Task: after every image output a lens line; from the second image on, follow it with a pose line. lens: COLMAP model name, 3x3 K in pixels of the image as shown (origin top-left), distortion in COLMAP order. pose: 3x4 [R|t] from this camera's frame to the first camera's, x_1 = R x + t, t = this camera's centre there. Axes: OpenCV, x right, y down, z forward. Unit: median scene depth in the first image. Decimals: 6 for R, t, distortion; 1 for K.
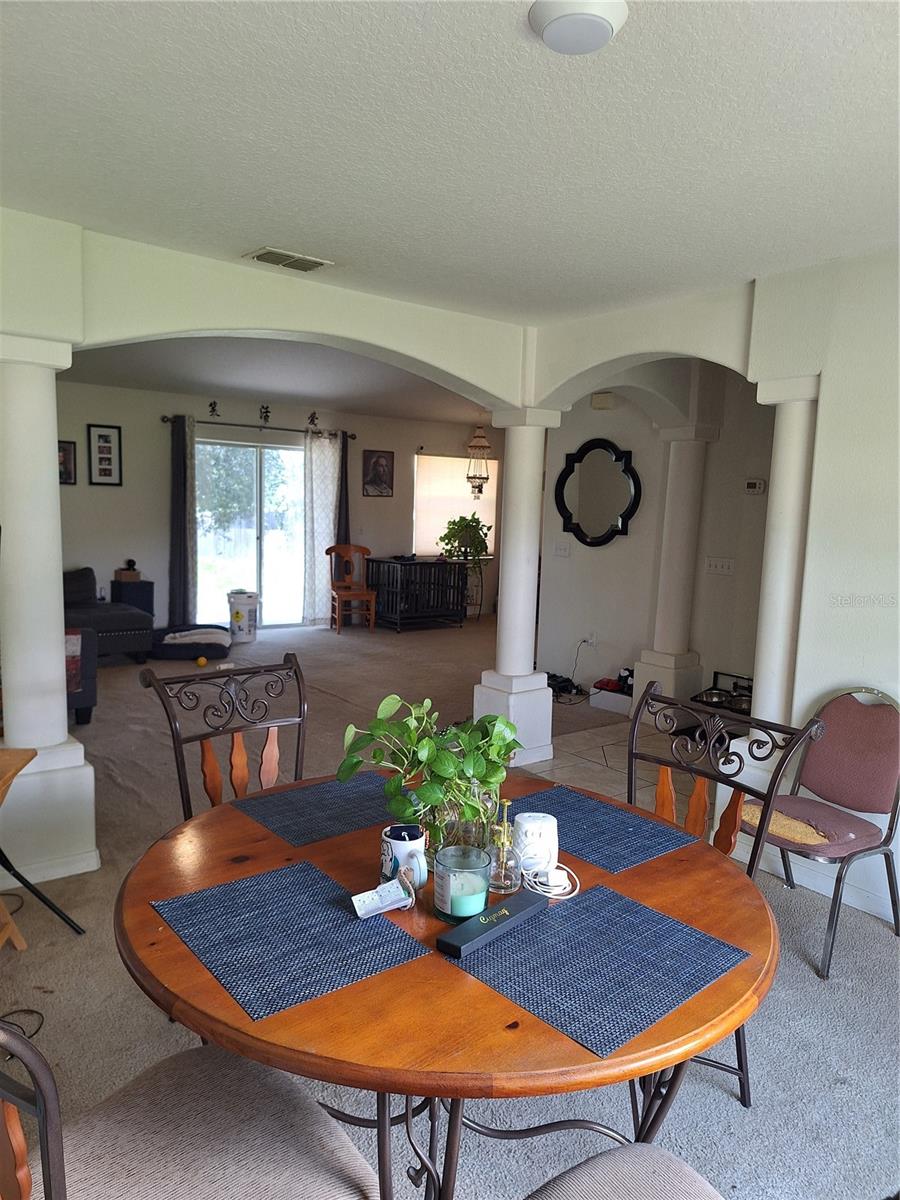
lens RADIAL K [[820.9, 0, 448.6], [0, 820.9, 621.4], [0, 0, 1]] dist [0.112943, -0.134301]
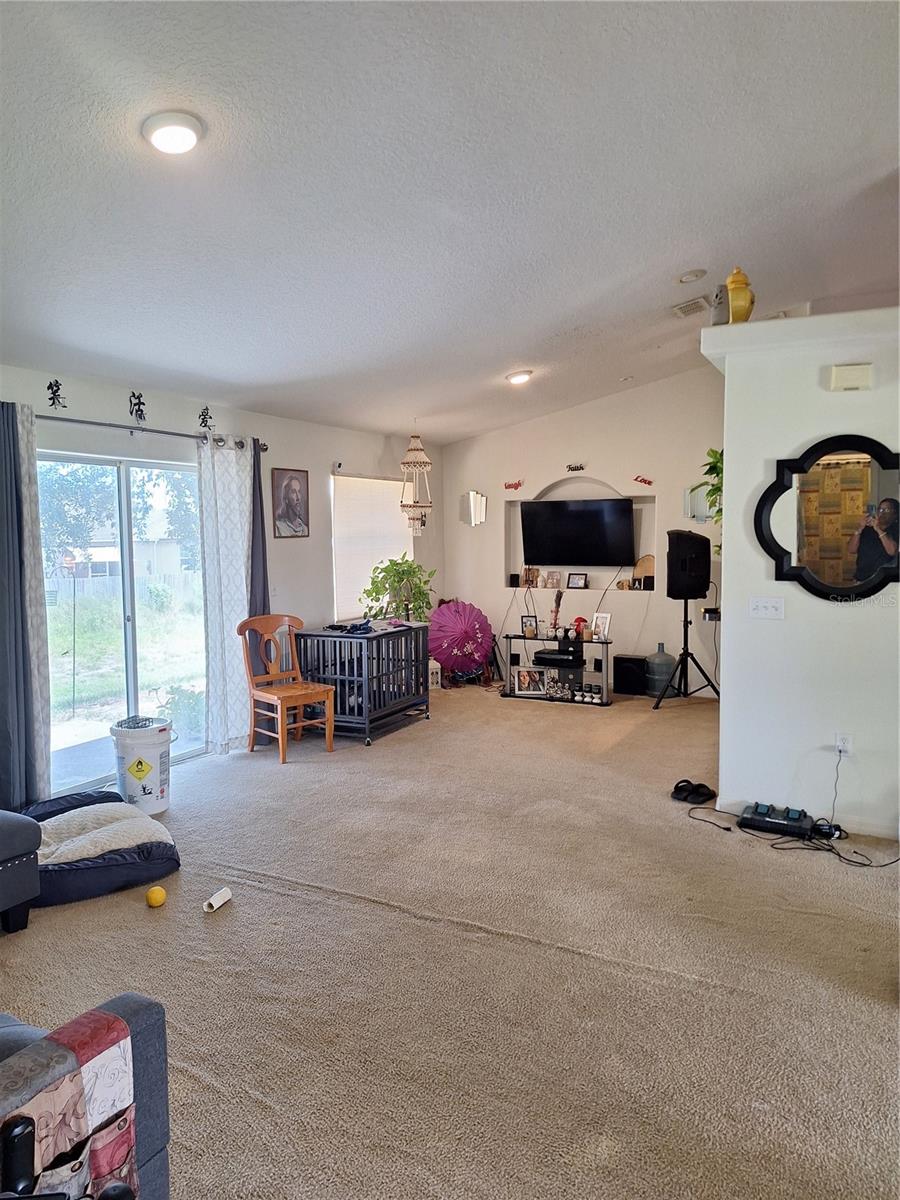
lens RADIAL K [[819.1, 0, 450.0], [0, 819.1, 600.0], [0, 0, 1]] dist [0.107203, -0.133835]
pose [[0.914206, -0.074696, 0.398307, -0.250741], [0.097734, 0.994494, -0.037821, -0.068511], [-0.393288, 0.073504, 0.916472, 0.370824]]
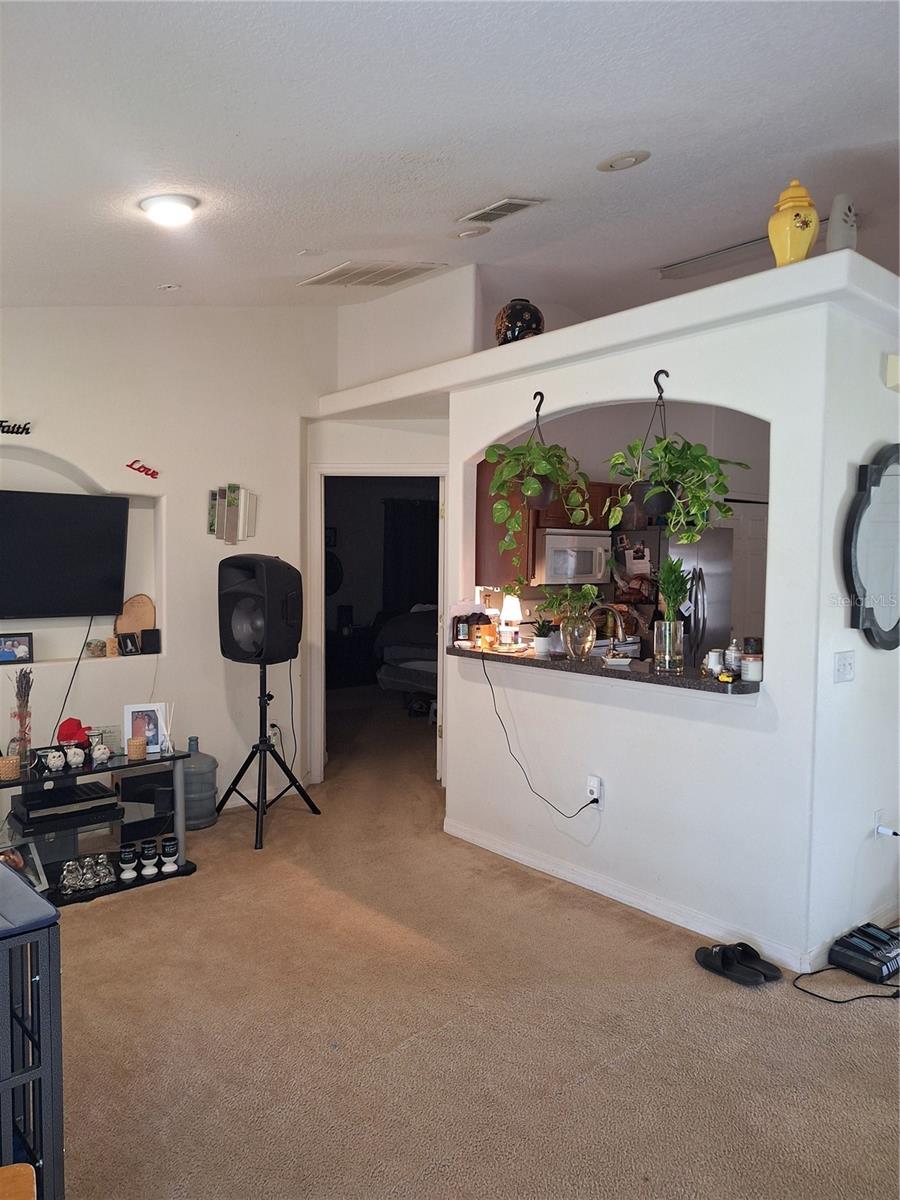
lens RADIAL K [[819.1, 0, 450.0], [0, 819.1, 600.0], [0, 0, 1]] dist [0.107203, -0.133835]
pose [[-0.022384, -0.087703, 0.995895, -0.234642], [0.138004, 0.986337, 0.089963, -0.143119], [-0.990179, 0.139451, -0.009975, 0.883123]]
